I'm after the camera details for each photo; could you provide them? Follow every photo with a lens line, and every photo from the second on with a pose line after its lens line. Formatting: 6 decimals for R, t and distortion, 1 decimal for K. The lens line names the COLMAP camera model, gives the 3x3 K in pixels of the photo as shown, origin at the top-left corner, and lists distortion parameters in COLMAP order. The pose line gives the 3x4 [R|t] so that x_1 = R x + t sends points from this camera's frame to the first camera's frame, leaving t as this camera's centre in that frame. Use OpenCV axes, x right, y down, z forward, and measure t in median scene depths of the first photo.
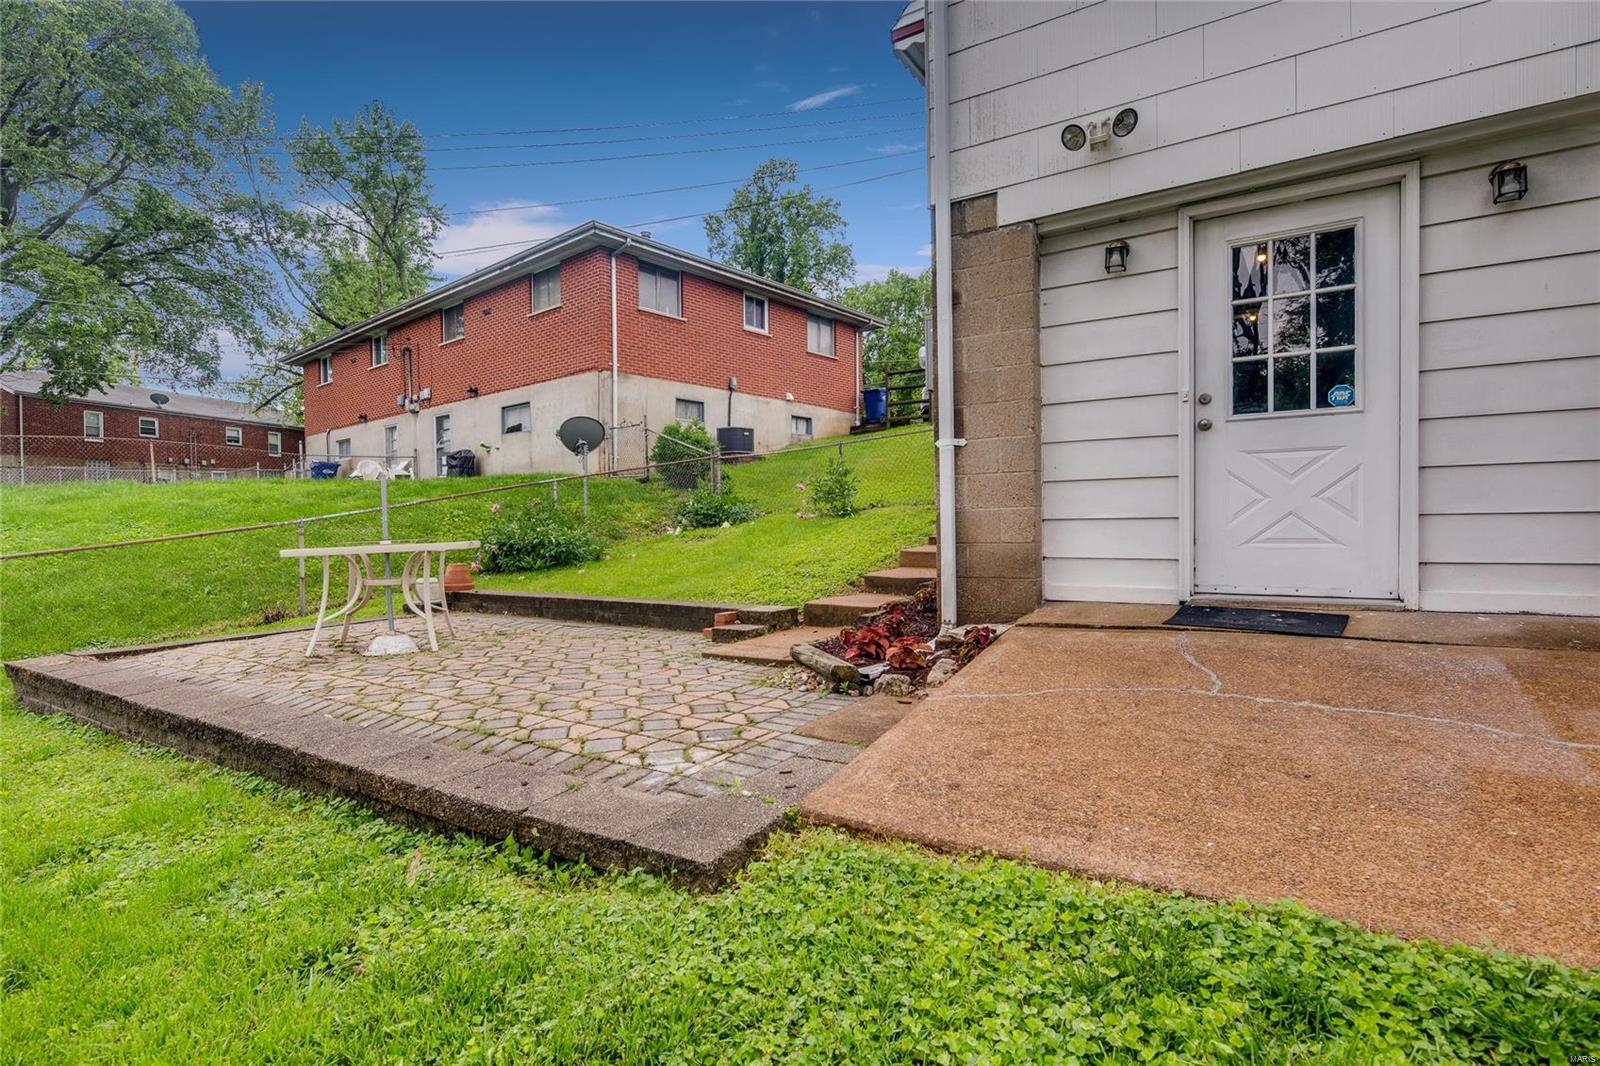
lens RADIAL K [[850.7, 0, 800.0], [0, 850.7, 533.0], [0, 0, 1]] dist [-0.001727, -0.000538]
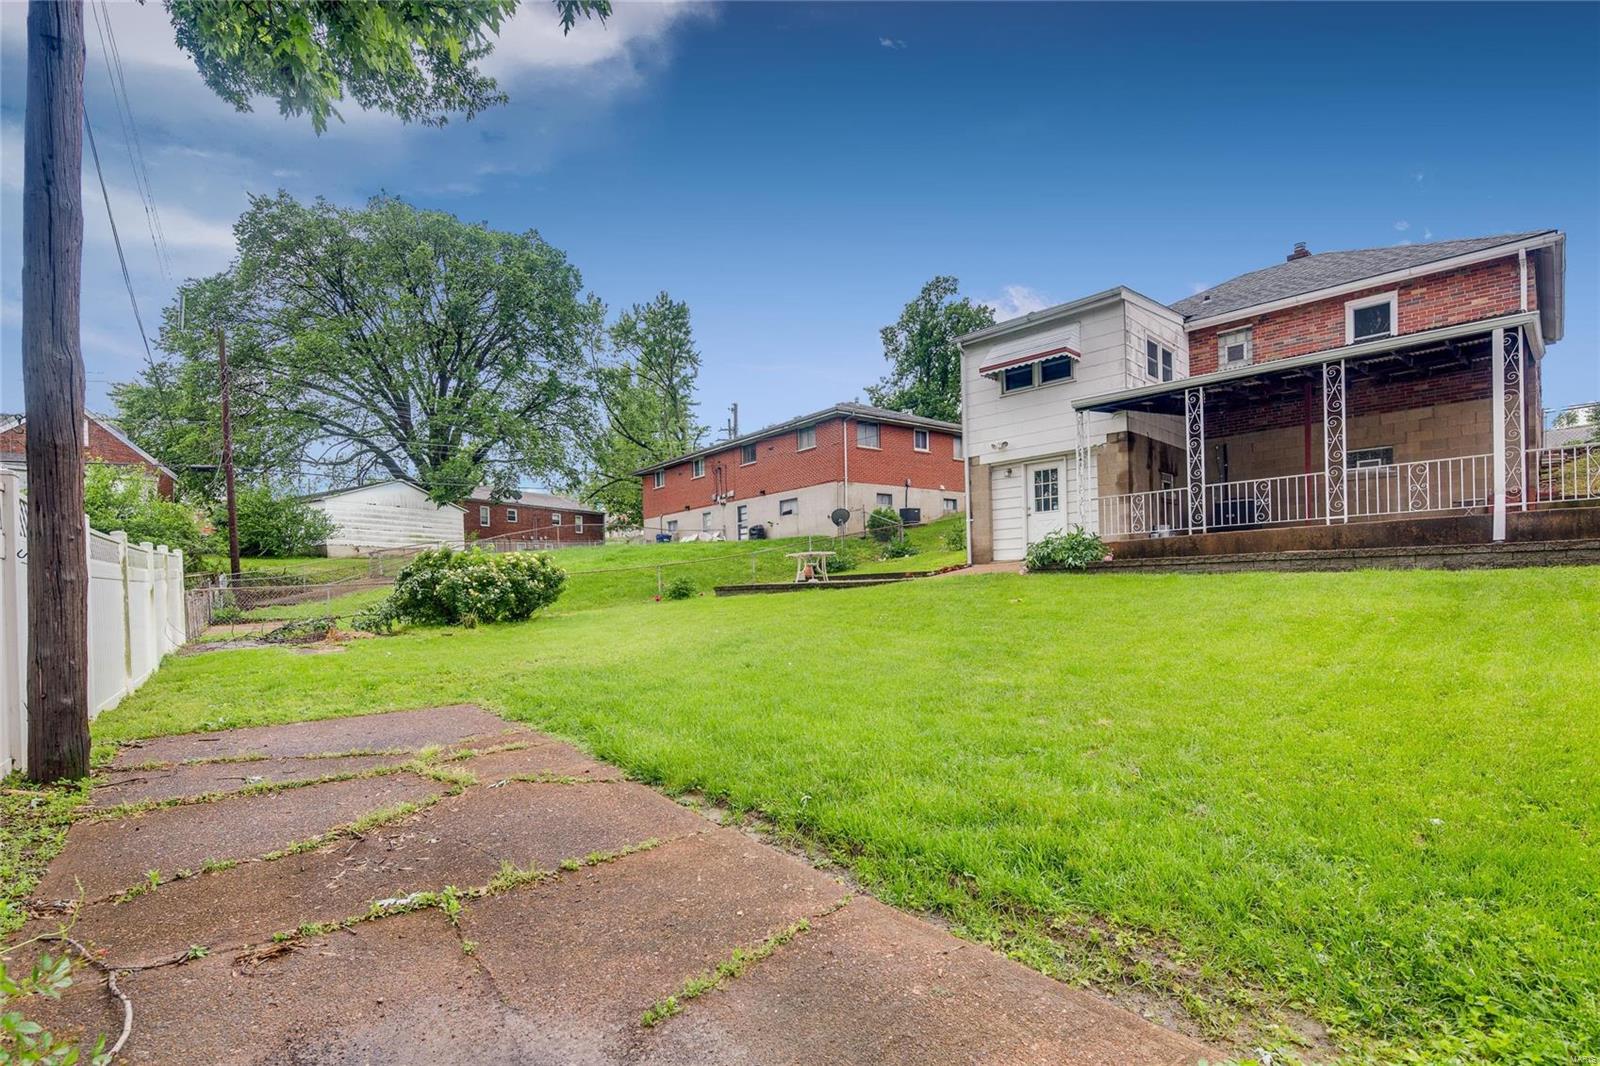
lens RADIAL K [[829.3, 0, 769.2], [0, 829.3, 599.2], [0, 0, 1]] dist [0.003031, -0.000158]
pose [[0.970988, -0.007749, -0.239004, 0.050157], [0.007985, 0.999968, 0.000017, 0.062822], [0.238996, -0.001924, 0.971019, -0.738502]]
